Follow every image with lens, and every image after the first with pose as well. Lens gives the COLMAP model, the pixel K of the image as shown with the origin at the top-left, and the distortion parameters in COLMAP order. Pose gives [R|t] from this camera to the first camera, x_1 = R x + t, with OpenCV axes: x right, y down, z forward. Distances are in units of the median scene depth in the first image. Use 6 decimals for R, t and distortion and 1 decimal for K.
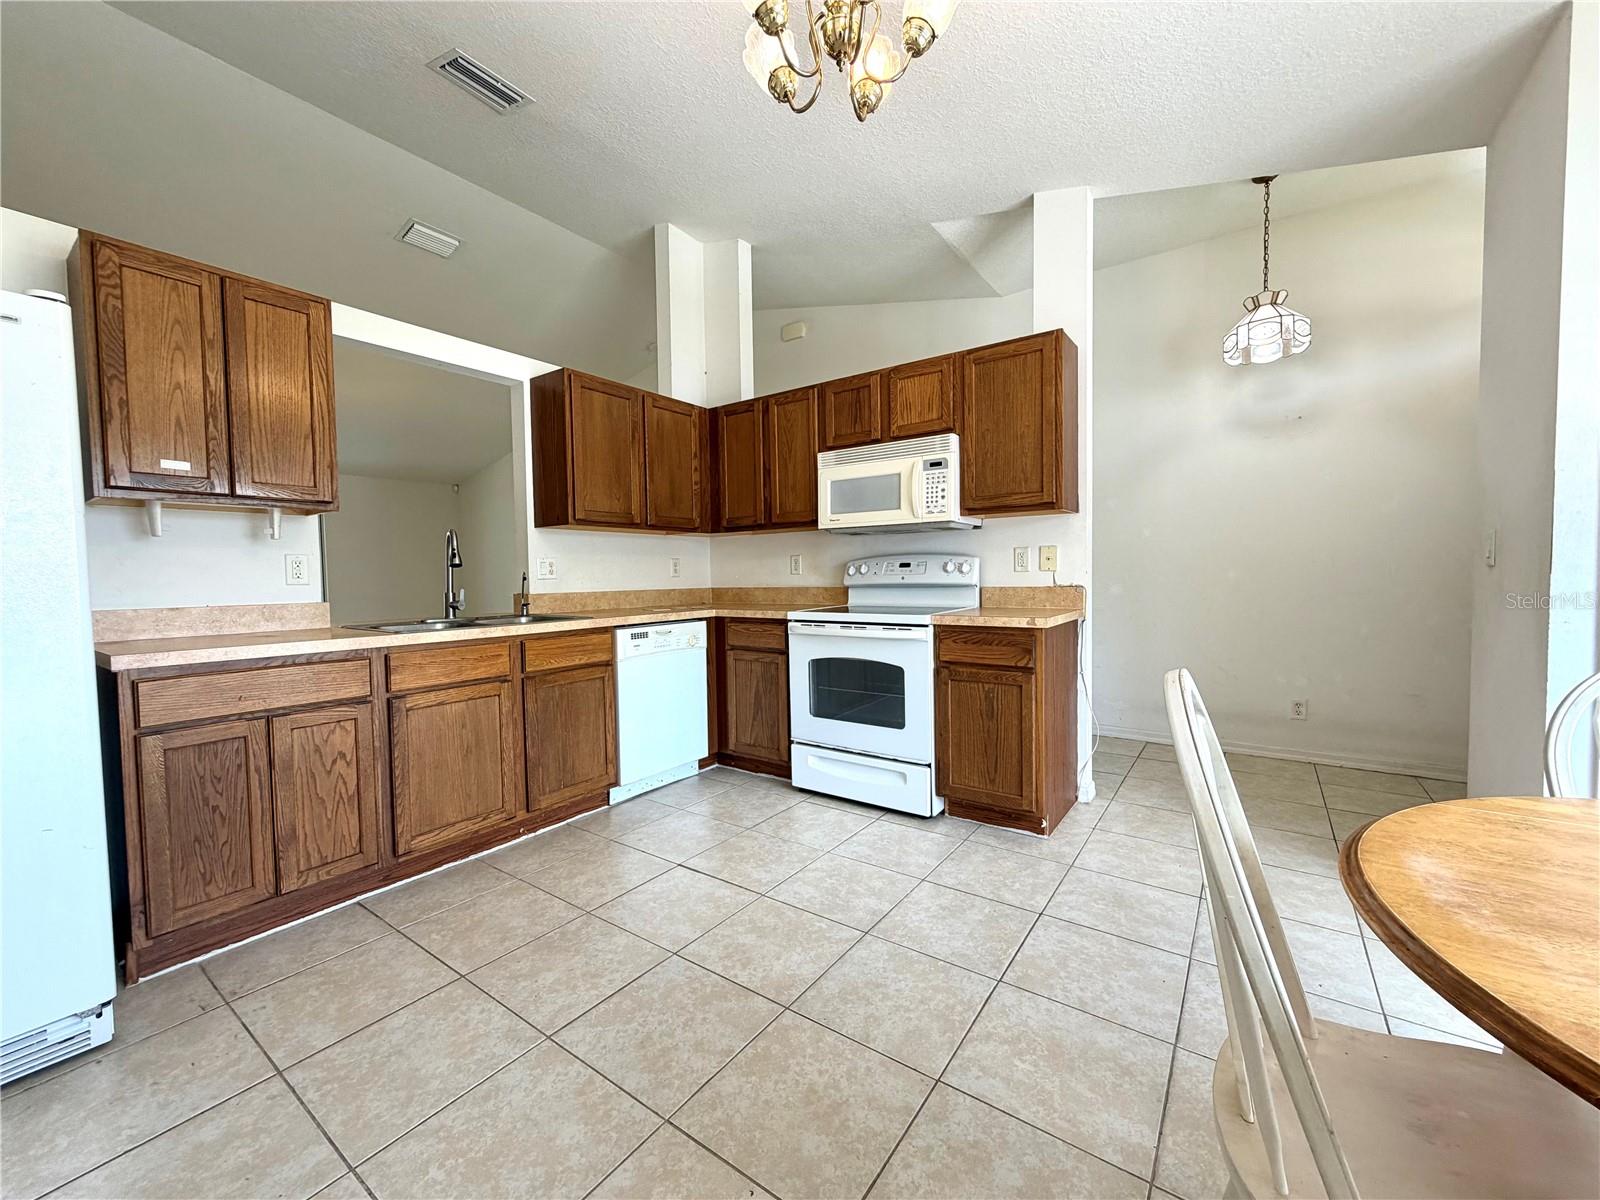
lens RADIAL K [[636.4, 0, 797.1], [0, 636.4, 599.3], [0, 0, 1]] dist [0.001384, -0.000170]
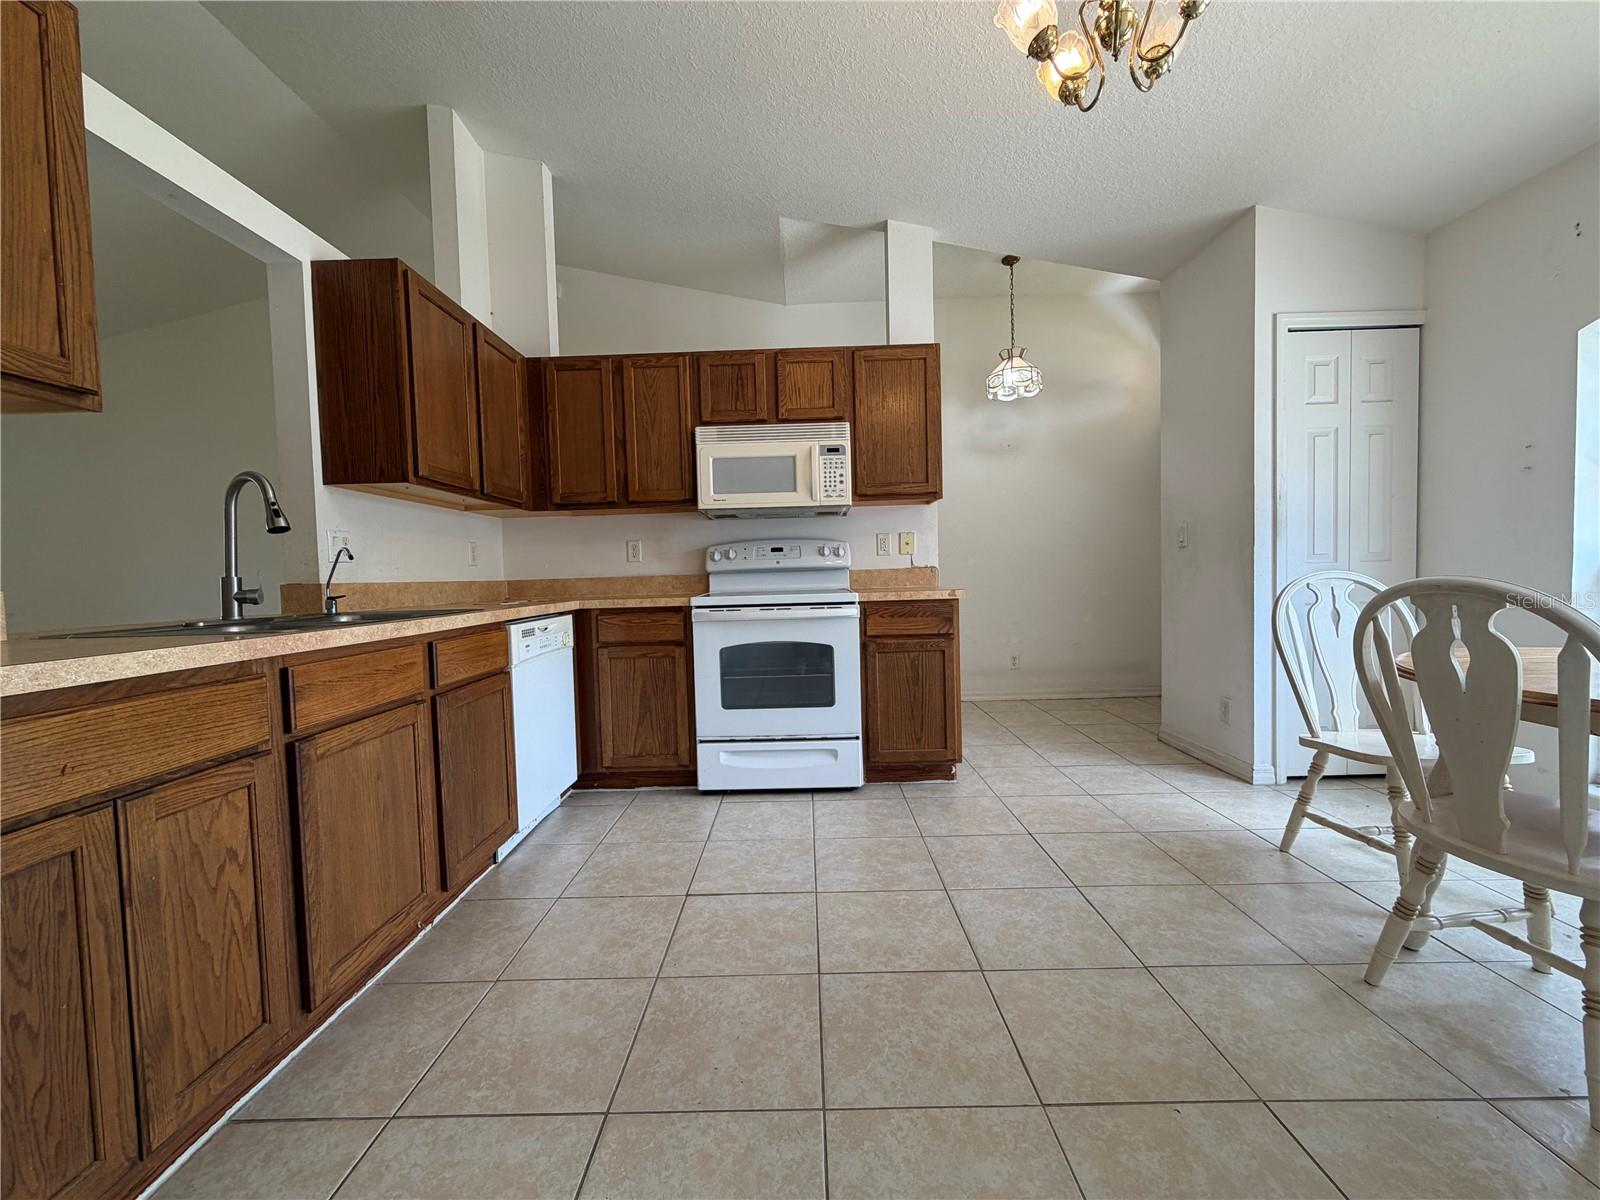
lens RADIAL K [[636.4, 0, 797.9], [0, 636.4, 599.3], [0, 0, 1]] dist [0.001384, -0.000170]
pose [[0.818501, -0.030340, 0.573703, -0.445979], [0.038375, 0.999262, -0.001904, 0.032348], [-0.573222, 0.023574, 0.819061, 0.191111]]
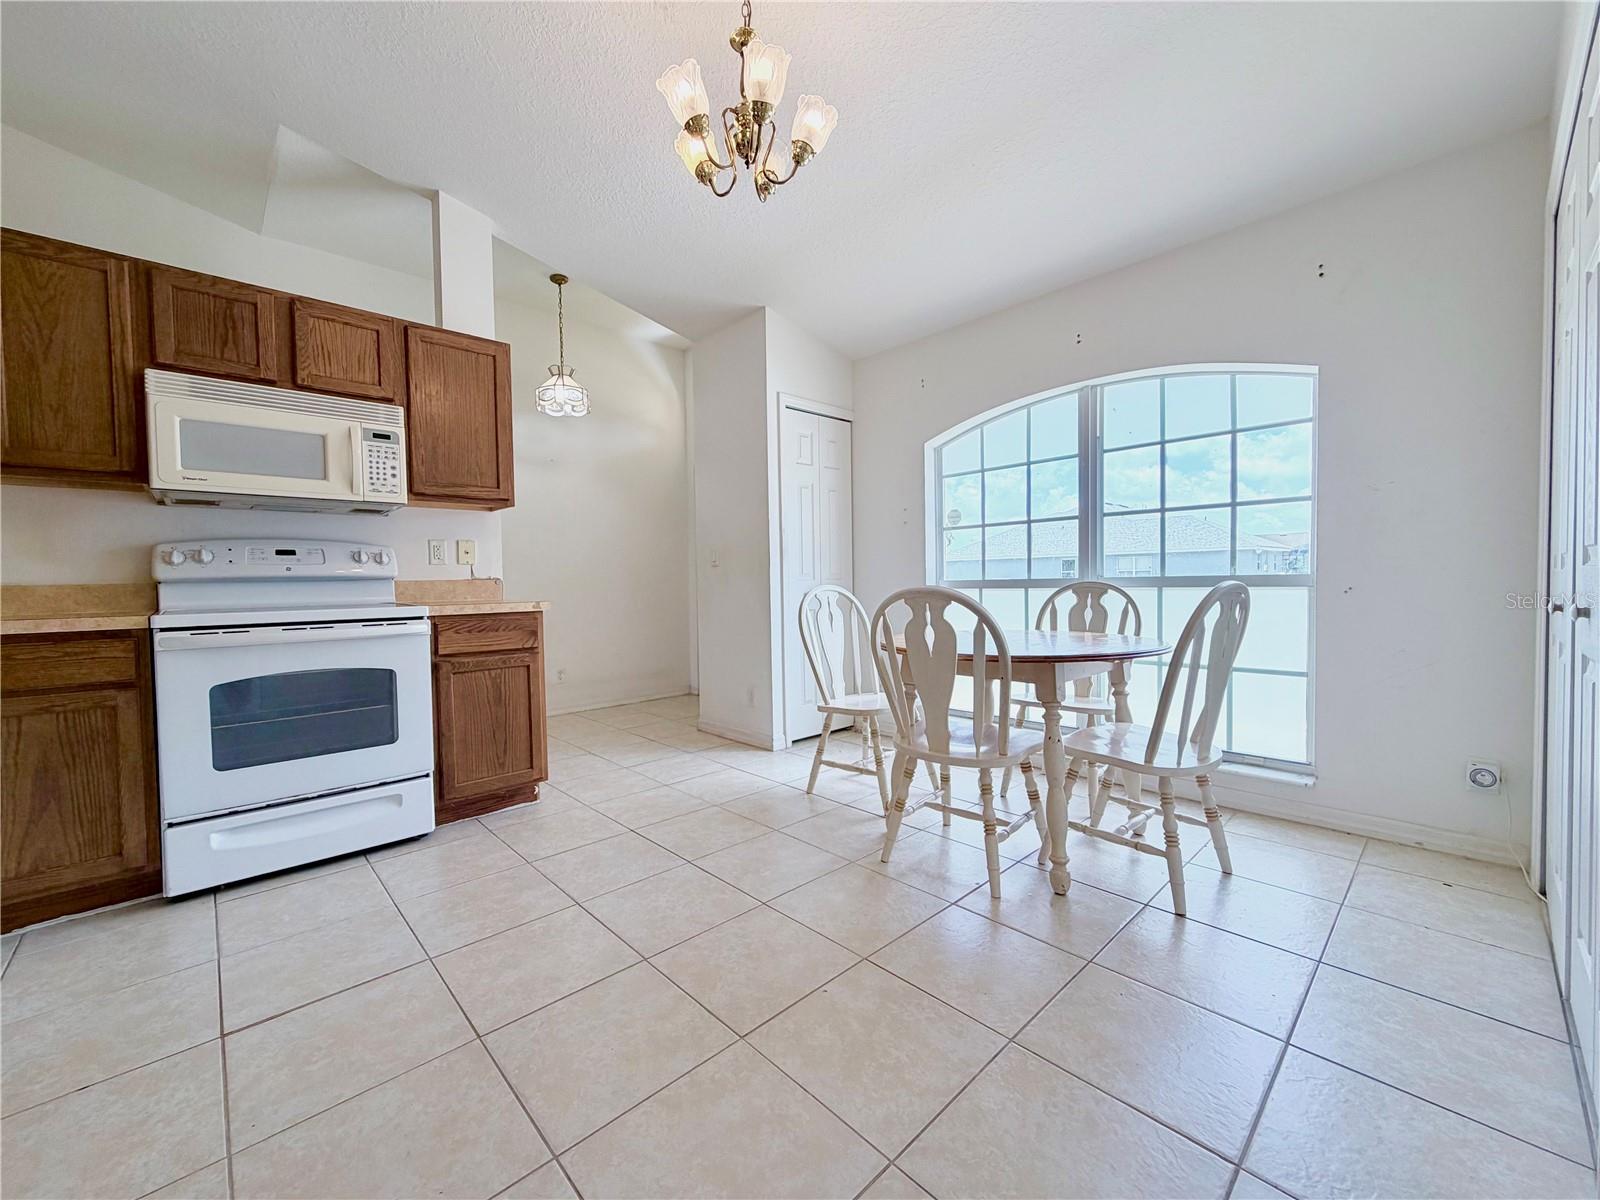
lens RADIAL K [[636.4, 0, 795.1], [0, 636.4, 599.7], [0, 0, 1]] dist [0.001384, -0.000170]
pose [[0.195483, -0.017641, 0.980548, -0.543068], [0.054115, 0.998509, 0.007176, 0.035929], [-0.979213, 0.051660, 0.196146, 0.295946]]
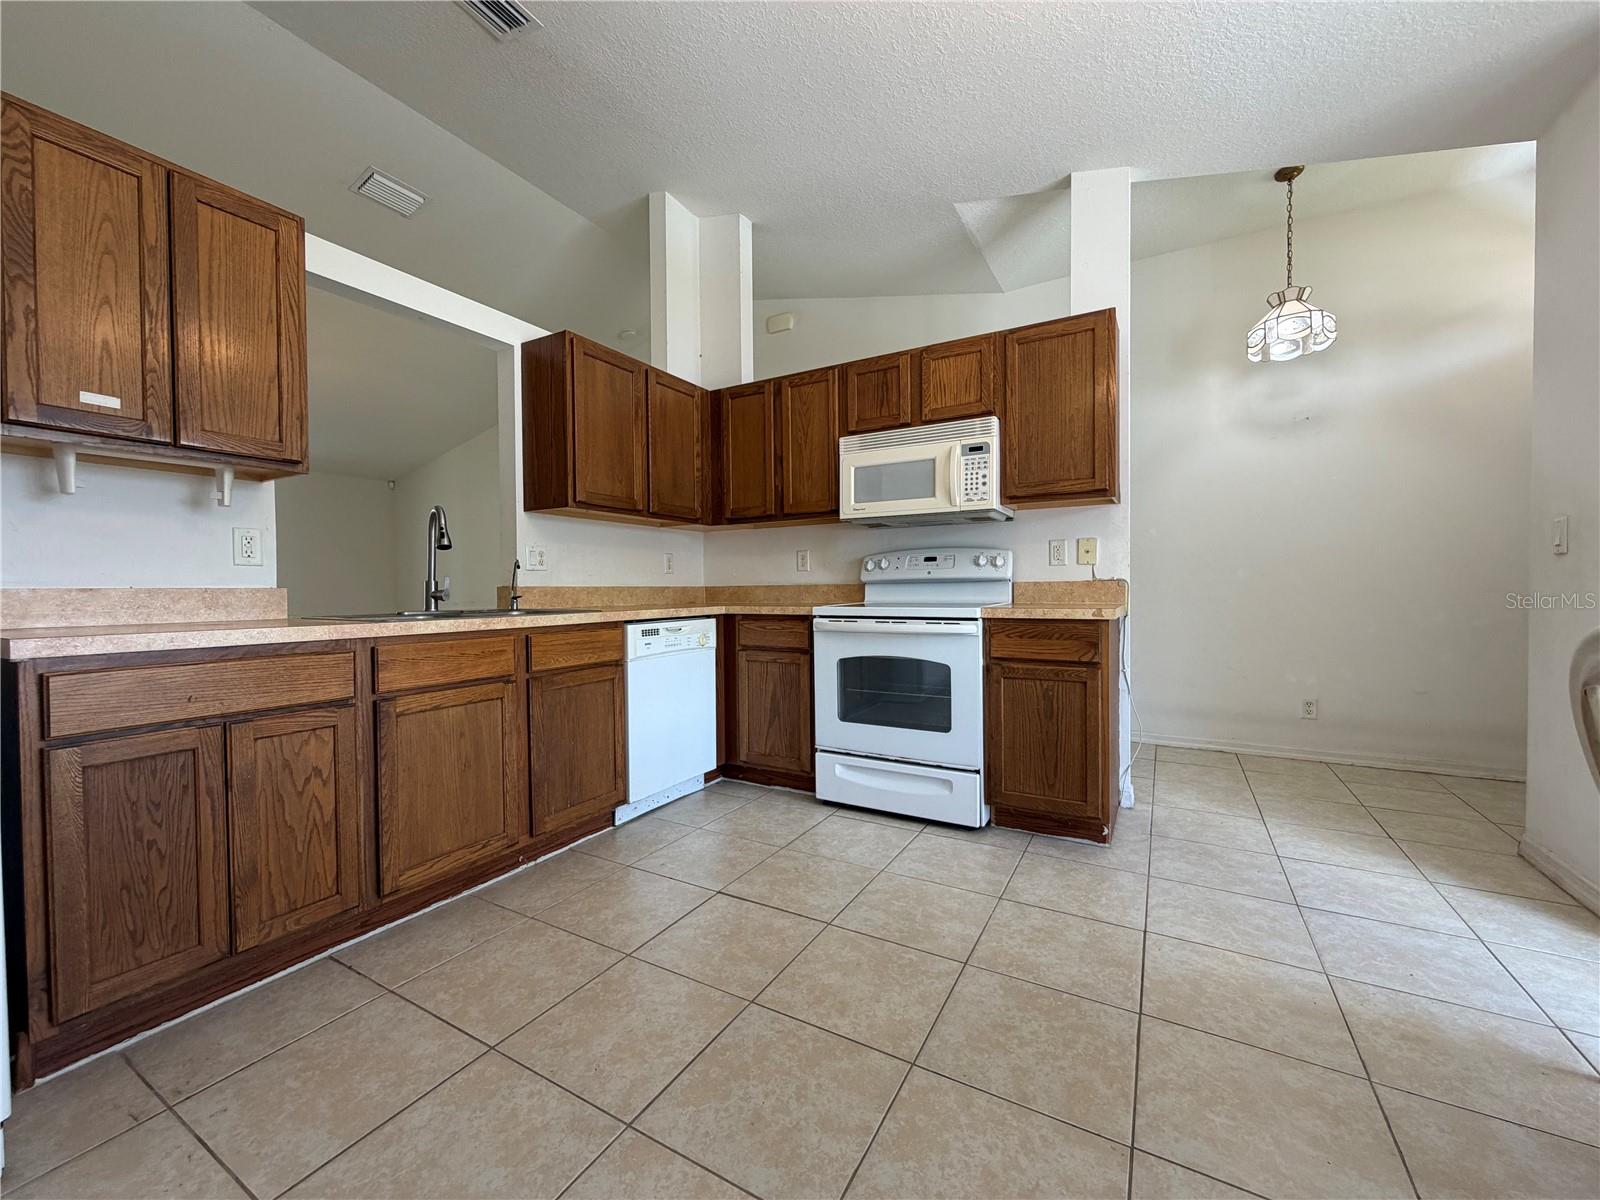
lens RADIAL K [[636.4, 0, 797.6], [0, 636.4, 599.3], [0, 0, 1]] dist [0.001384, -0.000170]
pose [[0.994983, 0.004673, 0.099931, -0.140027], [-0.002416, 0.999740, -0.022693, 0.032310], [-0.100011, 0.022338, 0.994736, 0.100147]]
